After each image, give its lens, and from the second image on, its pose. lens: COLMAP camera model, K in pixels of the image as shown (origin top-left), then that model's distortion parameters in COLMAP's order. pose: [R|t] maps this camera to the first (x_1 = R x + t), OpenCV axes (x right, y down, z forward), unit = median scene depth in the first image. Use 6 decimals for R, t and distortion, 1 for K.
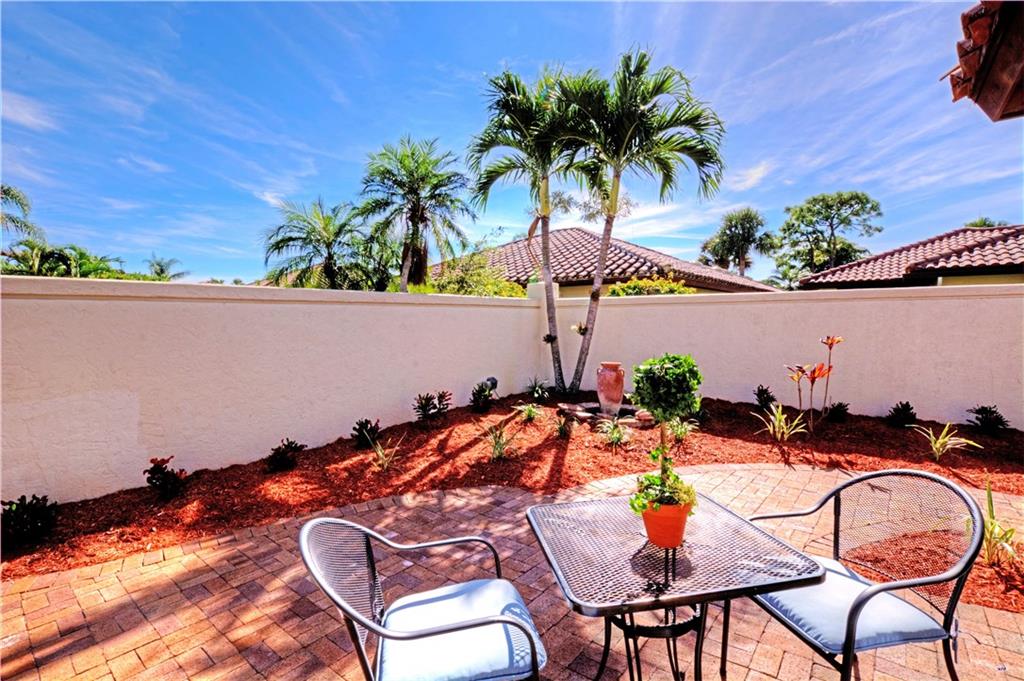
lens RADIAL K [[476.0, 0, 512.0], [0, 476.0, 340.5], [0, 0, 1]] dist [0.000237, 0.000019]
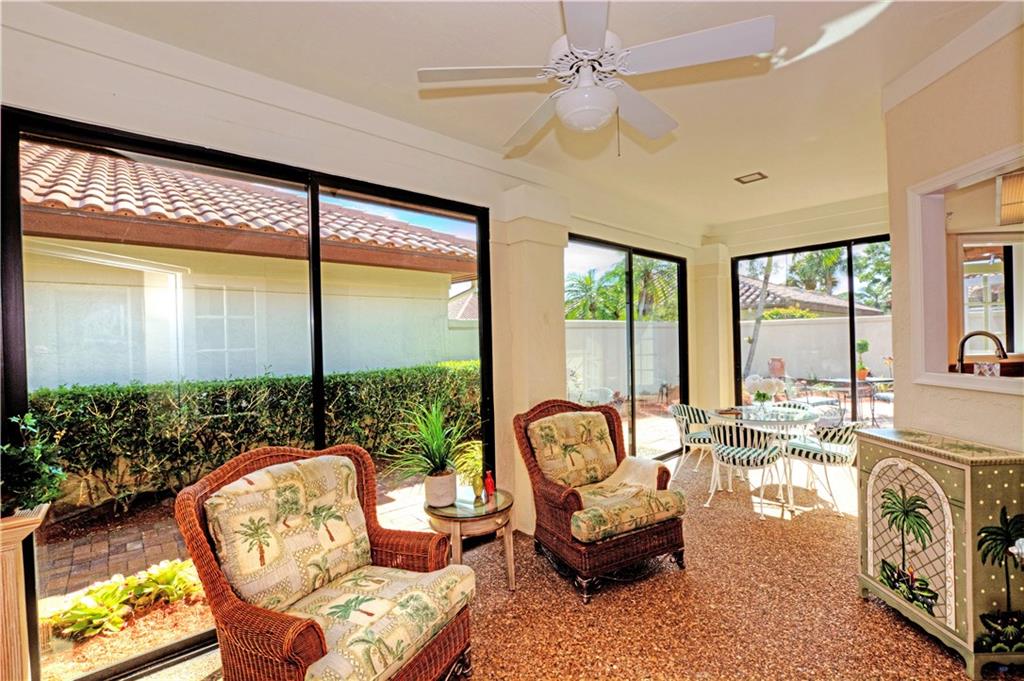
lens RADIAL K [[453.4, 0, 512.0], [0, 453.4, 340.5], [0, 0, 1]] dist [-0.001098, -0.000127]
pose [[0.989430, -0.008214, -0.144780, -0.108890], [0.003679, 0.999495, -0.031563, 0.006422], [0.144966, 0.030697, 0.988960, -0.174343]]
